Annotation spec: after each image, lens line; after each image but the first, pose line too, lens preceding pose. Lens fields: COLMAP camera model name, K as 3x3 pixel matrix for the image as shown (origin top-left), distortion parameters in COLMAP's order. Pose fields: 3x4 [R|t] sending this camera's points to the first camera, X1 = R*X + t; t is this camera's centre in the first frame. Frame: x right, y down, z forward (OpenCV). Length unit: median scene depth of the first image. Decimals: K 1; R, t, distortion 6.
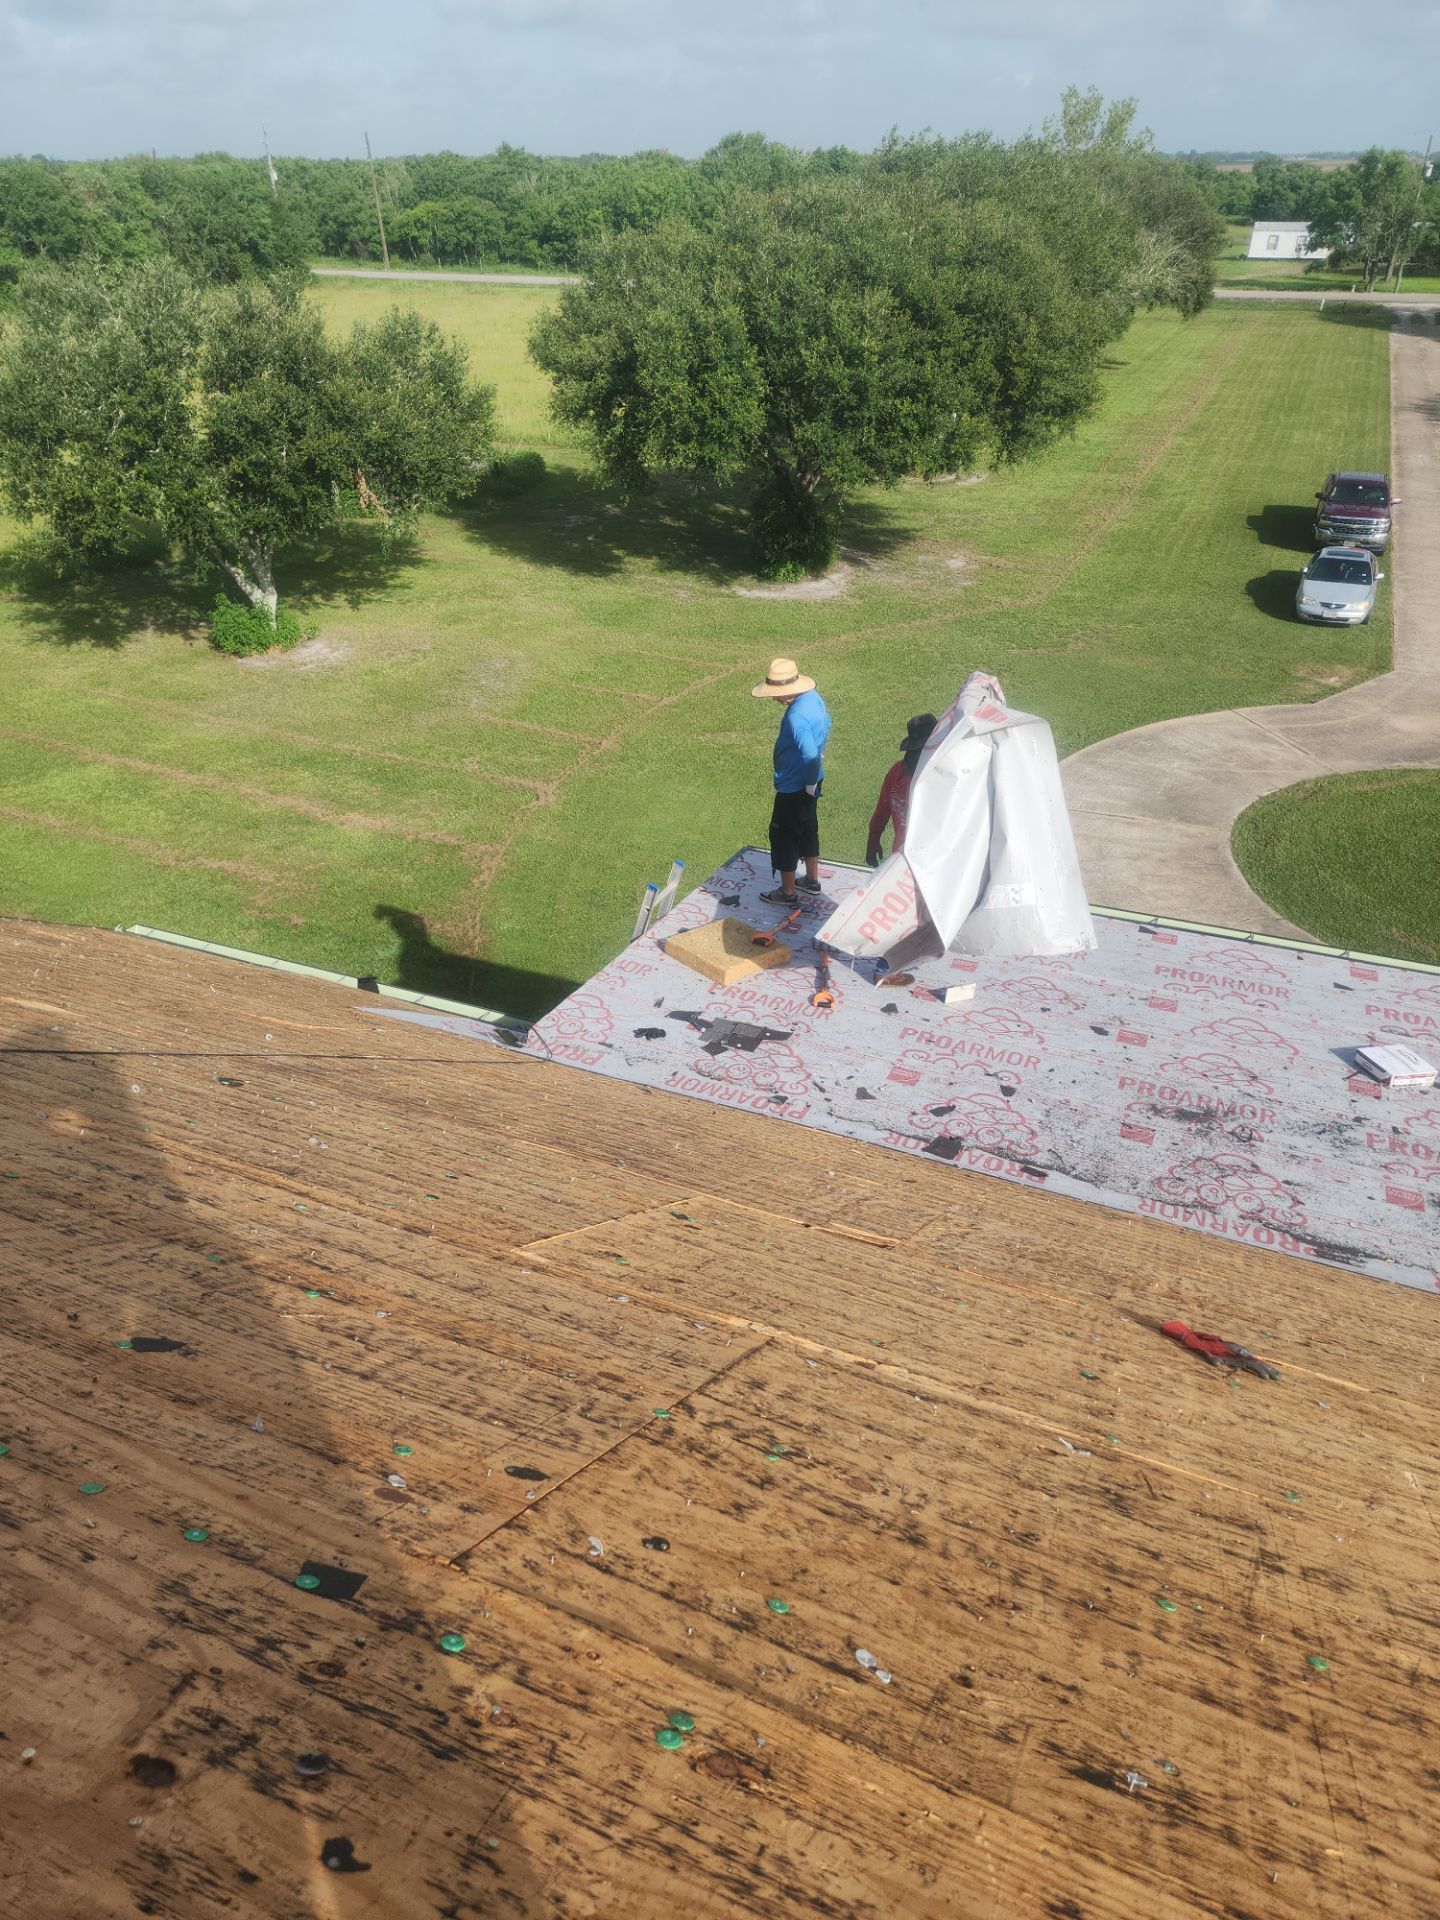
lens RADIAL K [[1435.7, 0, 670.6], [0, 1435.7, 958.3], [0, 0, 1]] dist [0.103955, -0.099989]
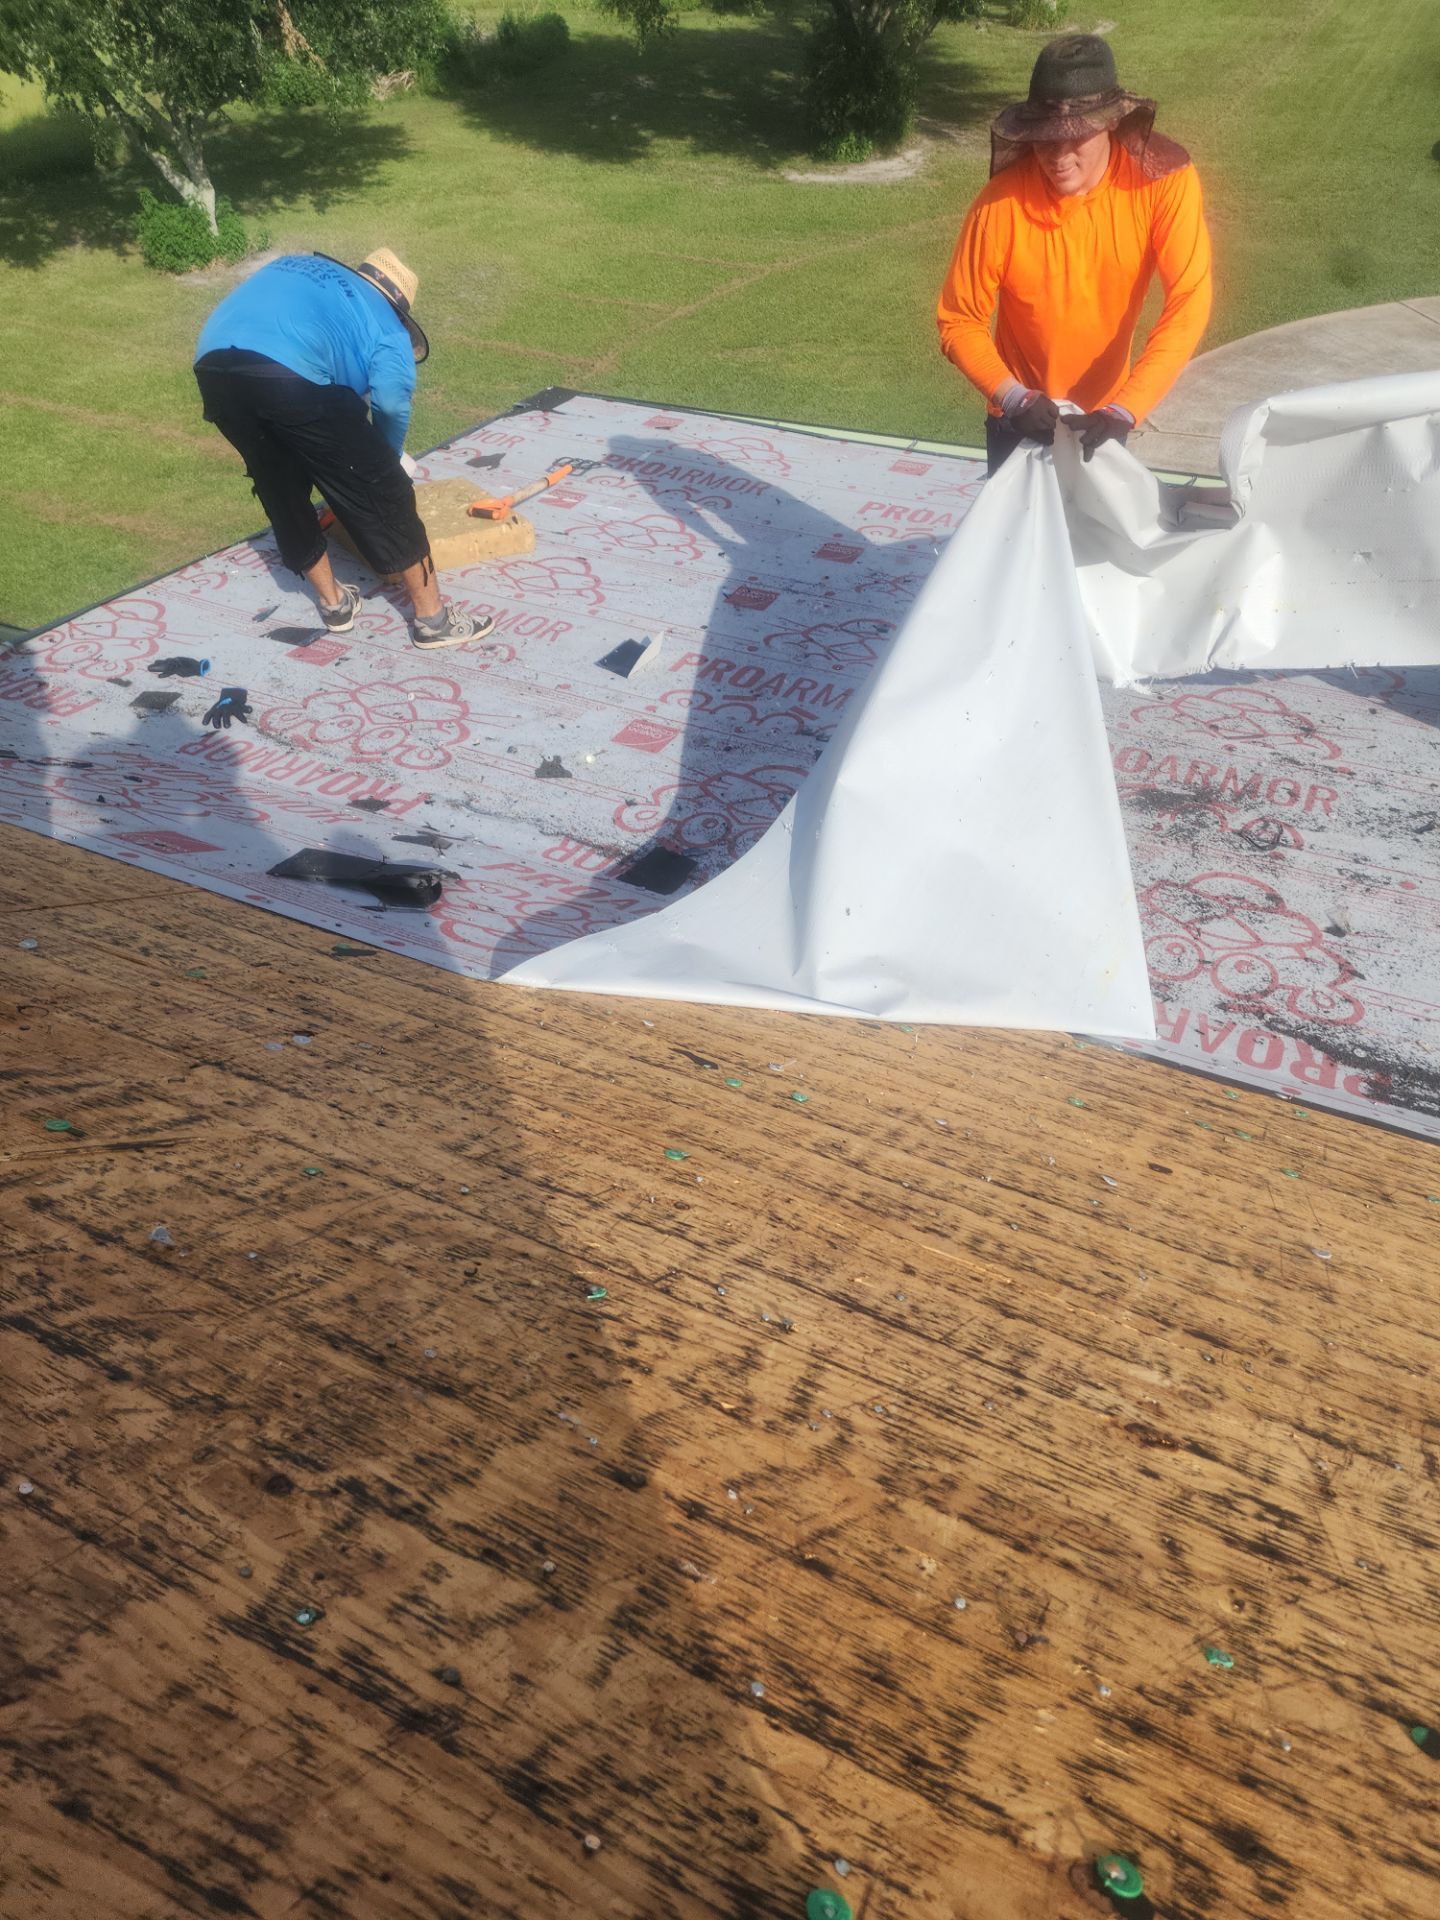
lens RADIAL K [[1355.9, 0, 761.7], [0, 1355.9, 946.0], [0, 0, 1]] dist [0.094693, -0.076909]
pose [[0.998241, 0.001242, -0.059278, 0.083319], [0.009956, 0.982075, 0.188228, 0.022692], [0.058449, -0.188487, 0.980335, 0.173556]]
